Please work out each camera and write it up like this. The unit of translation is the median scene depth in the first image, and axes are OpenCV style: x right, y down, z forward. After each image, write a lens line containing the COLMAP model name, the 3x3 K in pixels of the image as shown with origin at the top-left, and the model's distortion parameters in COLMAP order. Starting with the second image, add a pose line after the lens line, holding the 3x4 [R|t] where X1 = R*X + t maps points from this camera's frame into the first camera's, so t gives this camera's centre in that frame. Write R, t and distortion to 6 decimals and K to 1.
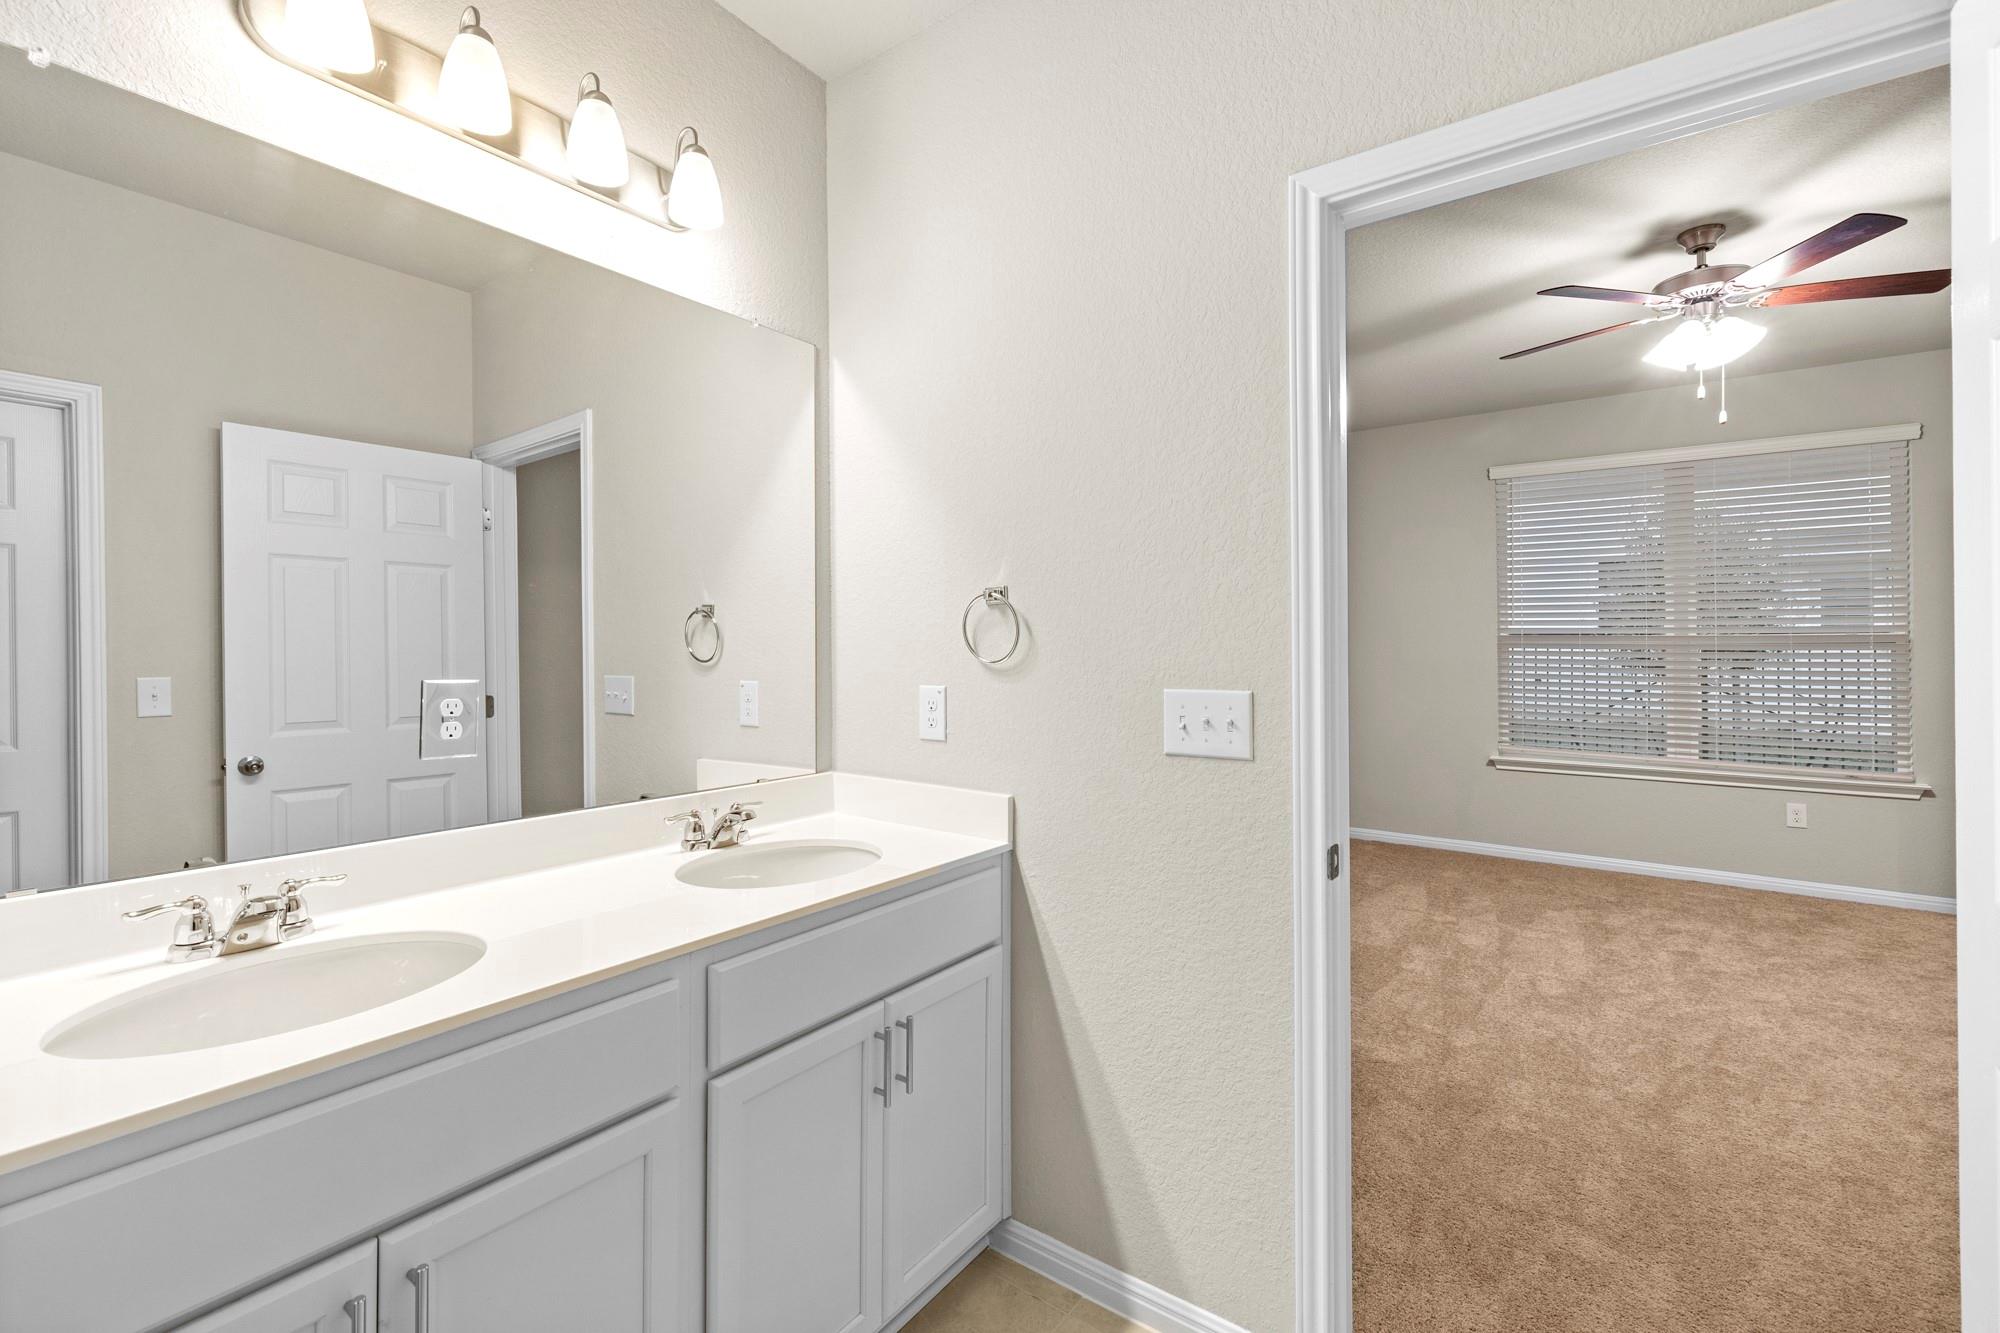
lens RADIAL K [[858.0, 0, 994.0], [0, 858.0, 647.6], [0, 0, 1]] dist [-0.000480, 0.000083]
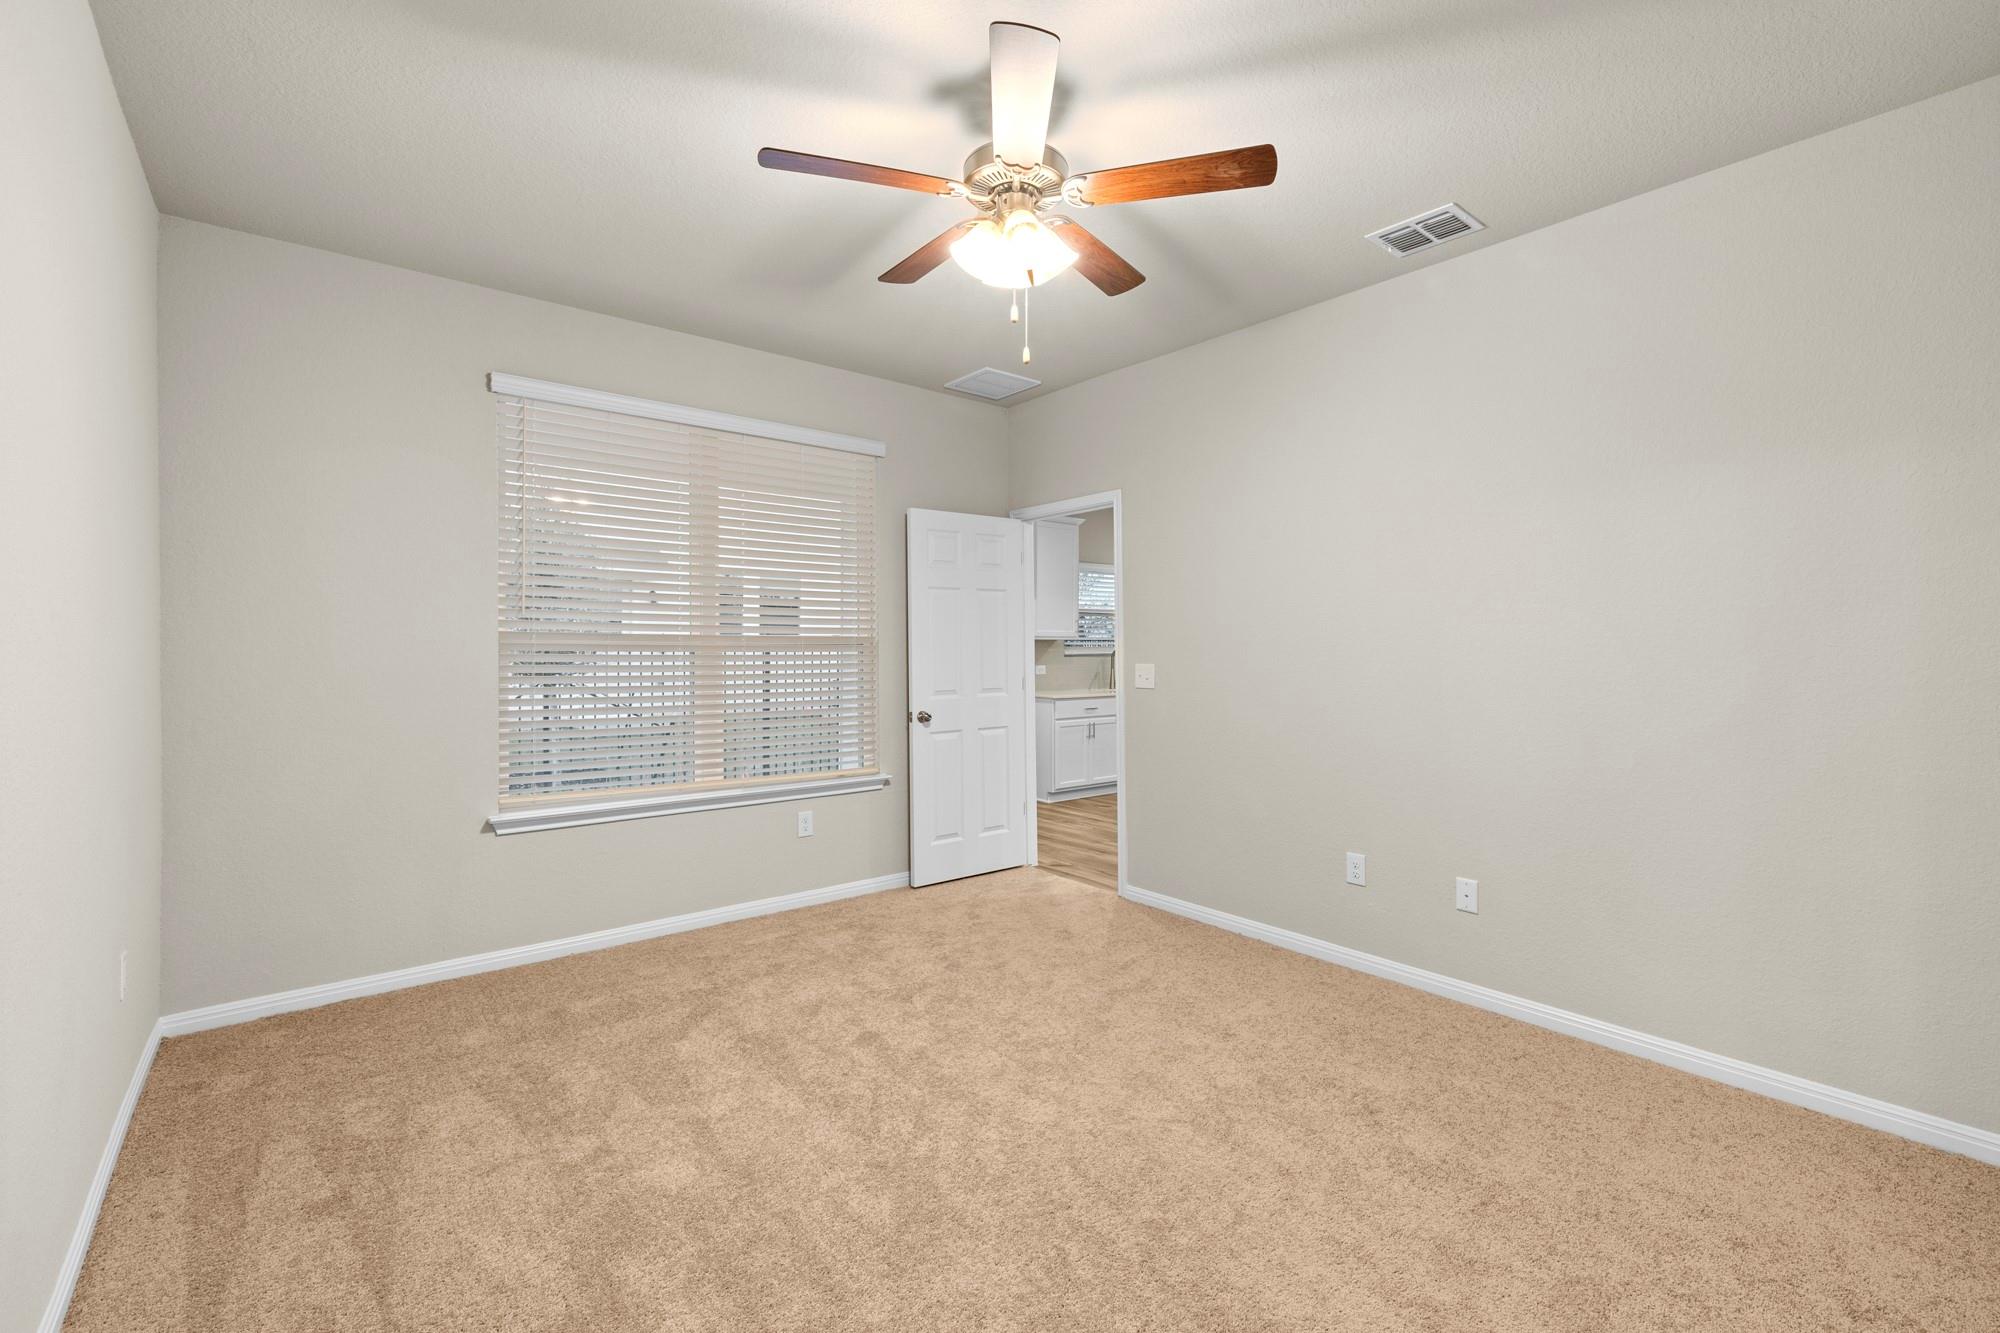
lens RADIAL K [[859.6, 0, 997.3], [0, 859.6, 638.8], [0, 0, 1]] dist [-0.000896, -0.000055]
pose [[0.254102, 0.011676, 0.967107, 0.064419], [0.001429, 0.999922, -0.012447, 0.000734], [-0.967176, 0.004545, 0.254065, 0.615422]]
